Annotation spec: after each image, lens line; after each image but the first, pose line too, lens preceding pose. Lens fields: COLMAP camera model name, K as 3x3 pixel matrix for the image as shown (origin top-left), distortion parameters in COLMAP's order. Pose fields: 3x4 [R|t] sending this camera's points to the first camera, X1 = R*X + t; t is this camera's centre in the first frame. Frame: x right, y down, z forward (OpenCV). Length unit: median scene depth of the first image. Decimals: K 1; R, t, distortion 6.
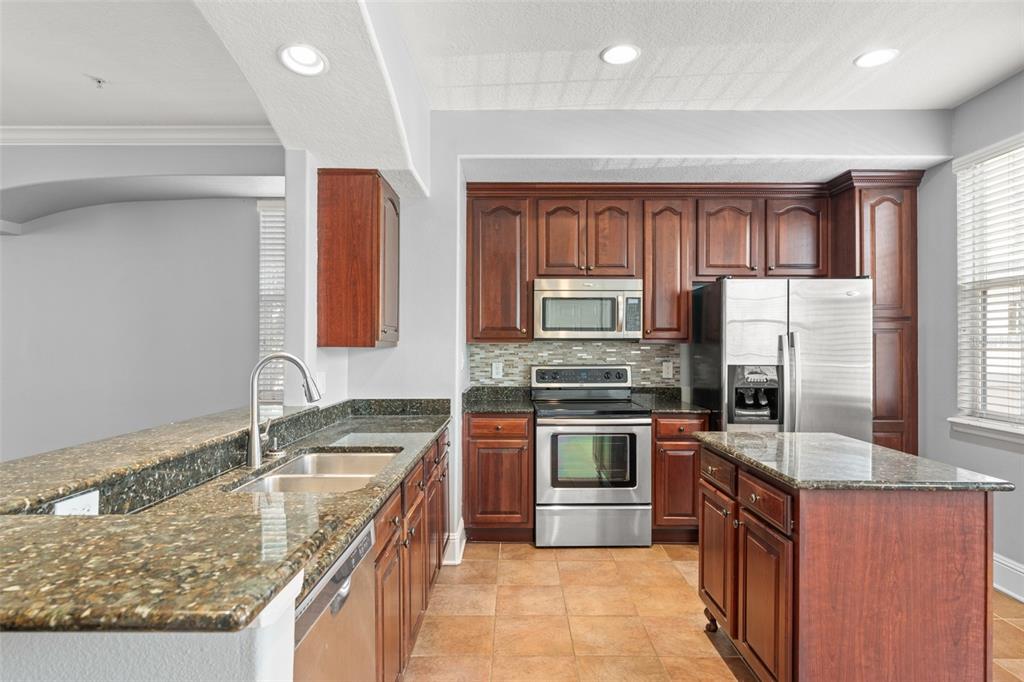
lens RADIAL K [[567.9, 0, 514.5], [0, 567.9, 343.3], [0, 0, 1]] dist [-0.001447, -0.000255]
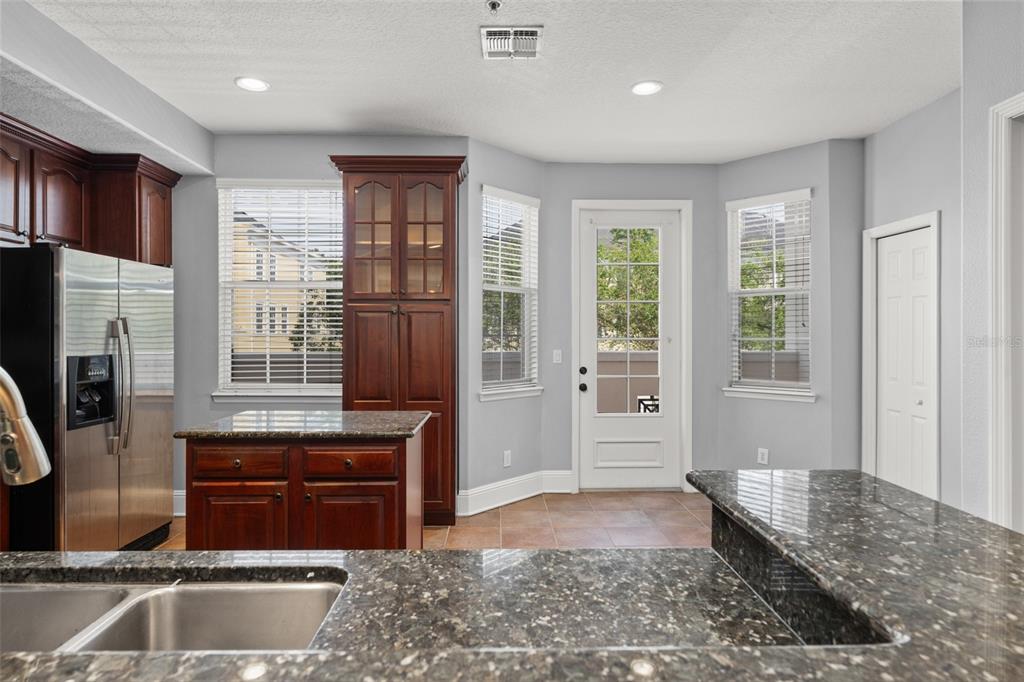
lens RADIAL K [[567.9, 0, 506.8], [0, 567.9, 335.9], [0, 0, 1]] dist [-0.001447, -0.000255]
pose [[-0.023784, -0.005624, 0.999701, -0.423265], [-0.002144, 0.999982, 0.005574, 0.003228], [-0.999715, -0.002011, -0.023796, 0.400970]]
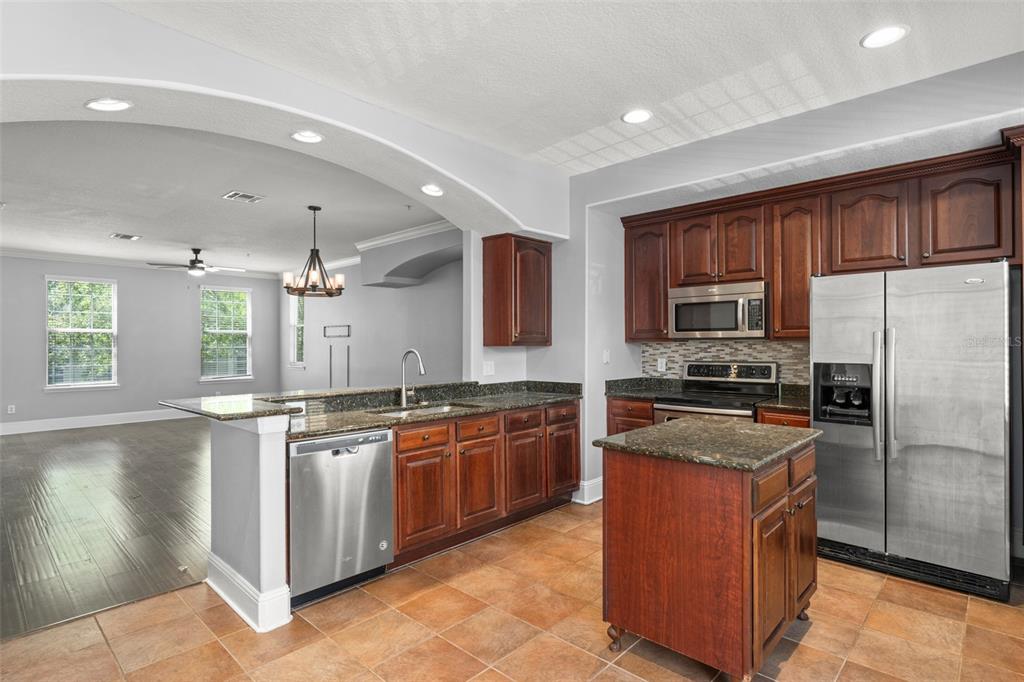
lens RADIAL K [[533.3, 0, 513.1], [0, 533.3, 342.5], [0, 0, 1]] dist [-0.014764, 0.001053]
pose [[0.724328, -0.007378, -0.689416, 0.629942], [0.007721, 0.999967, -0.002590, 0.000516], [0.689413, -0.003447, 0.724361, -0.047191]]
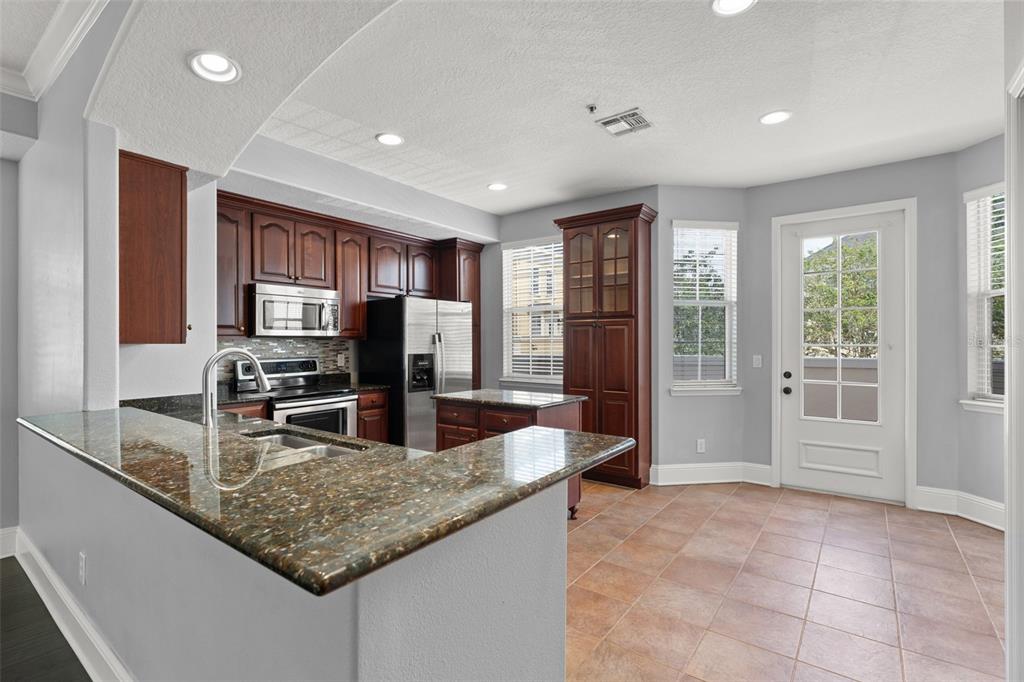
lens RADIAL K [[474.0, 0, 514.5], [0, 474.0, 340.7], [0, 0, 1]] dist [-0.005101, 0.000701]
pose [[0.592781, -0.002697, 0.805359, -0.462873], [0.002878, 0.999995, 0.001231, 0.001945], [-0.805359, 0.001588, 0.592785, 0.025057]]
